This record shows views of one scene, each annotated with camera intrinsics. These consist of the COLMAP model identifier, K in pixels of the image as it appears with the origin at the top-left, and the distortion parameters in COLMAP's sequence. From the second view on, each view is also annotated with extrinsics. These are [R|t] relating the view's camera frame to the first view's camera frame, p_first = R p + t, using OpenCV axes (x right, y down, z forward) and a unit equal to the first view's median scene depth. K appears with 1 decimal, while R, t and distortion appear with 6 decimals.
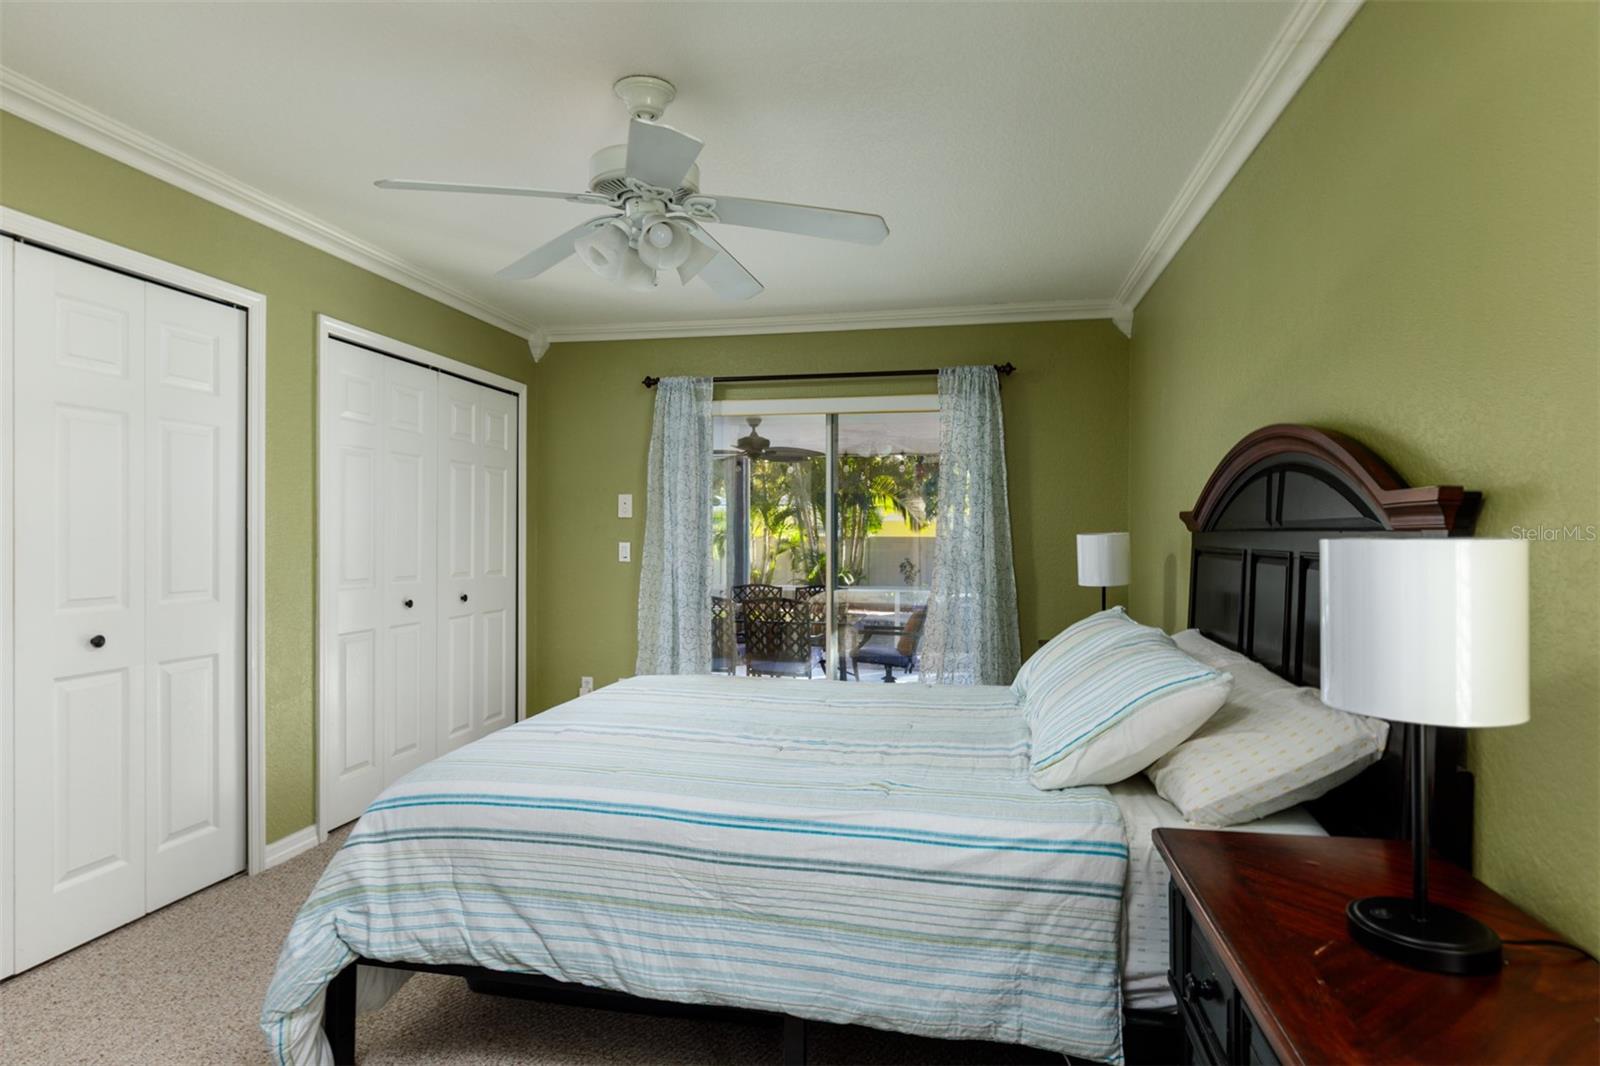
lens RADIAL K [[831.1, 0, 799.6], [0, 831.1, 559.7], [0, 0, 1]] dist [0.000592, 0.000063]
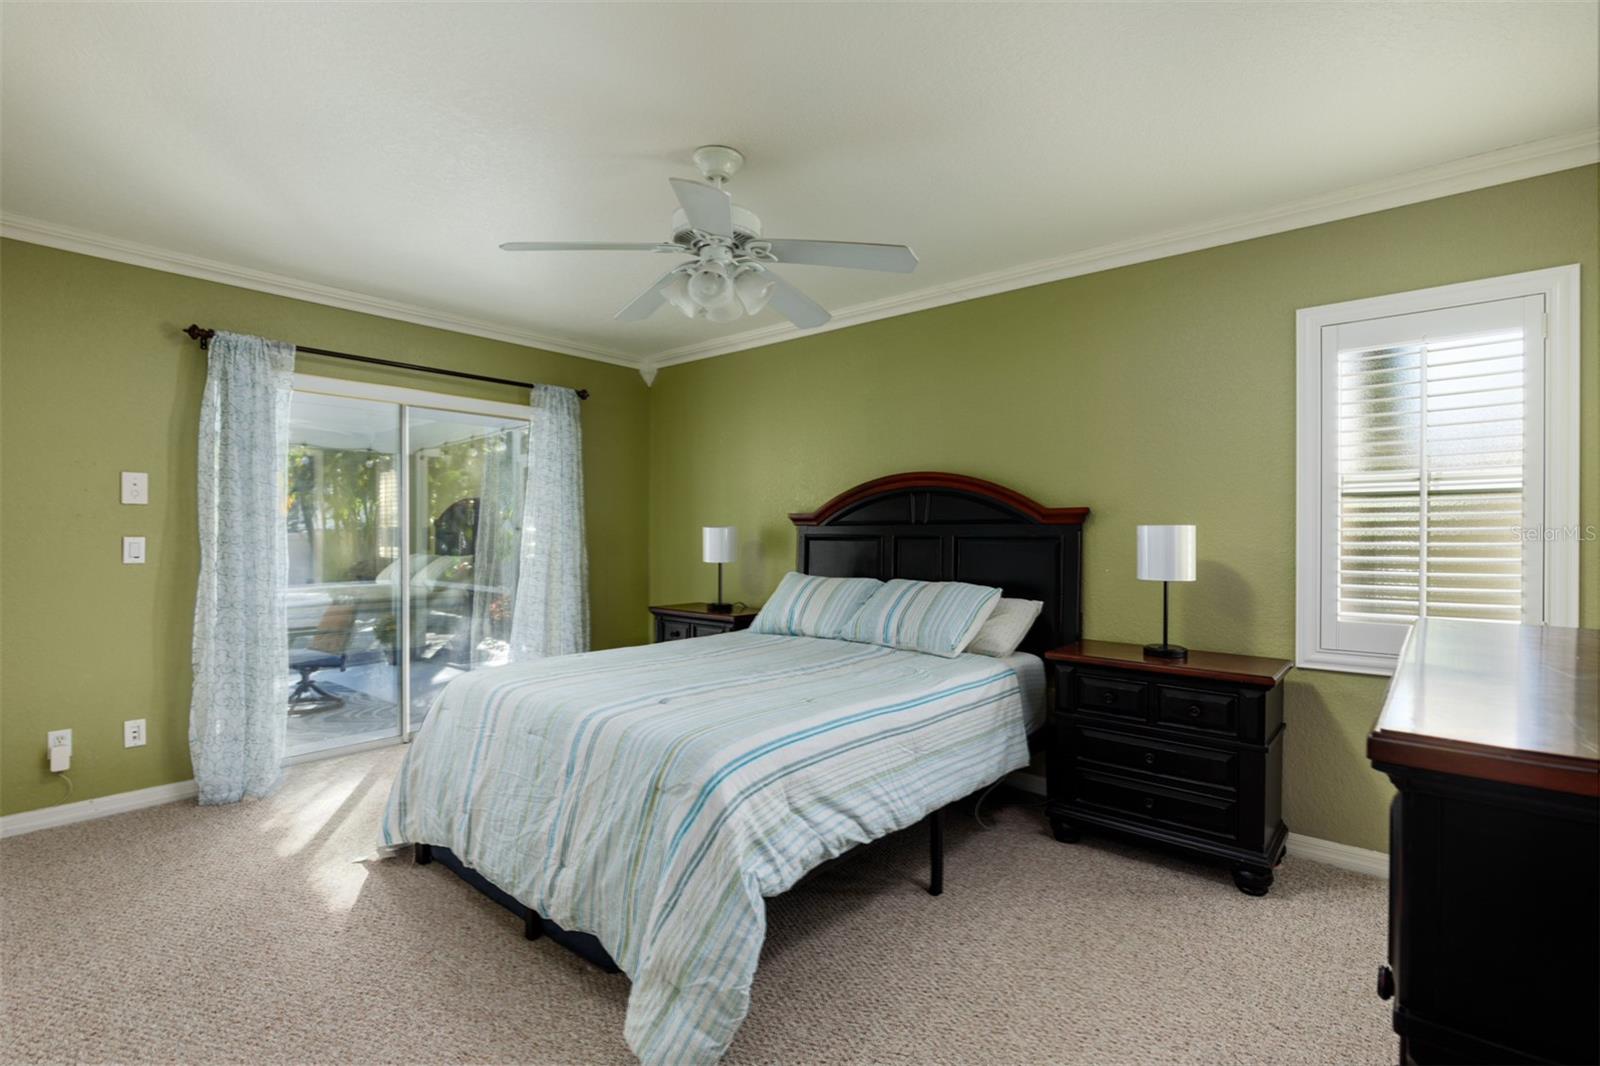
lens RADIAL K [[740.6, 0, 800.0], [0, 740.6, 533.0], [0, 0, 1]] dist [-0.000109, -0.000120]
pose [[0.493315, -0.002533, 0.869847, -1.333214], [0.025346, 0.999613, -0.011463, -0.005546], [-0.869481, 0.027703, 0.493188, 0.436076]]
